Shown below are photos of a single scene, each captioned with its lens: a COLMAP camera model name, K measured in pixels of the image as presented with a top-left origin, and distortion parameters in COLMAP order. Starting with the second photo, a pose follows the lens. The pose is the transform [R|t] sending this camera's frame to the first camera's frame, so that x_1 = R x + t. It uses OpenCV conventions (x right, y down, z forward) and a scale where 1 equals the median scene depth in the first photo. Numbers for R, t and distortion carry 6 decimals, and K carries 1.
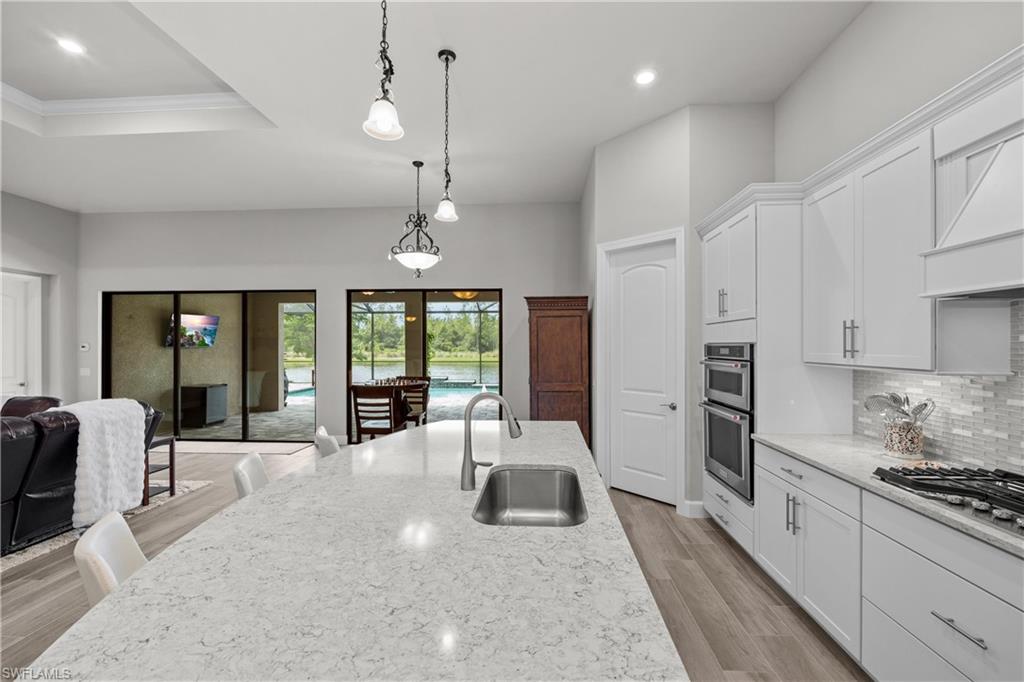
lens RADIAL K [[410.9, 0, 512.0], [0, 410.9, 341.0], [0, 0, 1]] dist [-0.000646, -0.000126]
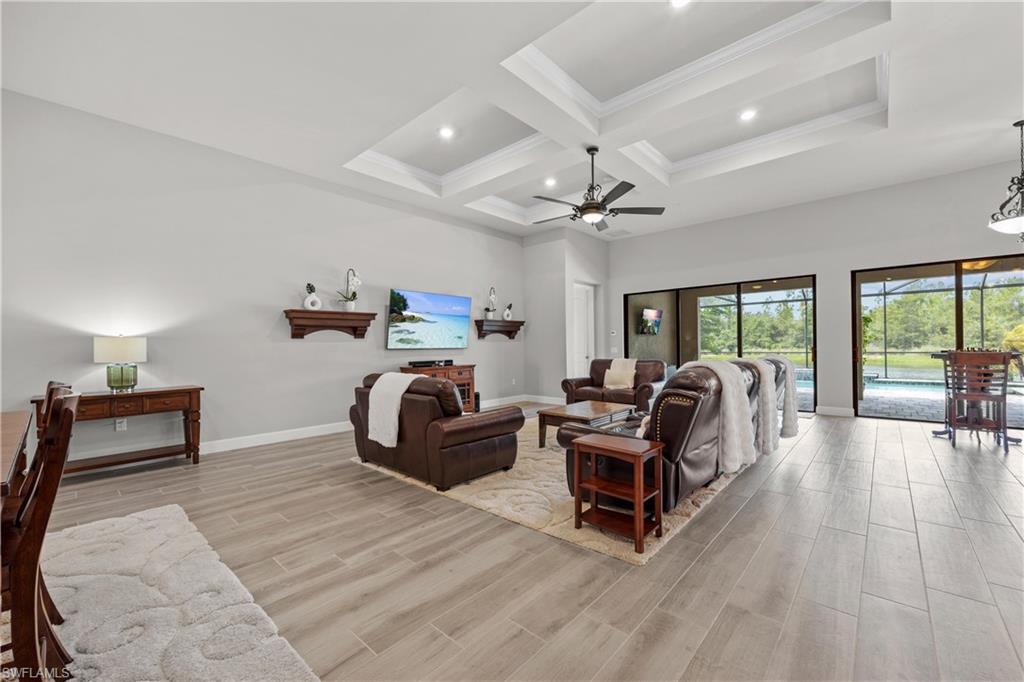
lens RADIAL K [[407.9, 0, 528.8], [0, 407.9, 345.4], [0, 0, 1]] dist [0.000447, 0.000079]
pose [[0.793662, -0.009722, -0.608281, -0.286115], [0.018126, 0.999806, 0.007670, 0.029364], [0.608089, -0.017113, 0.793684, -0.231027]]
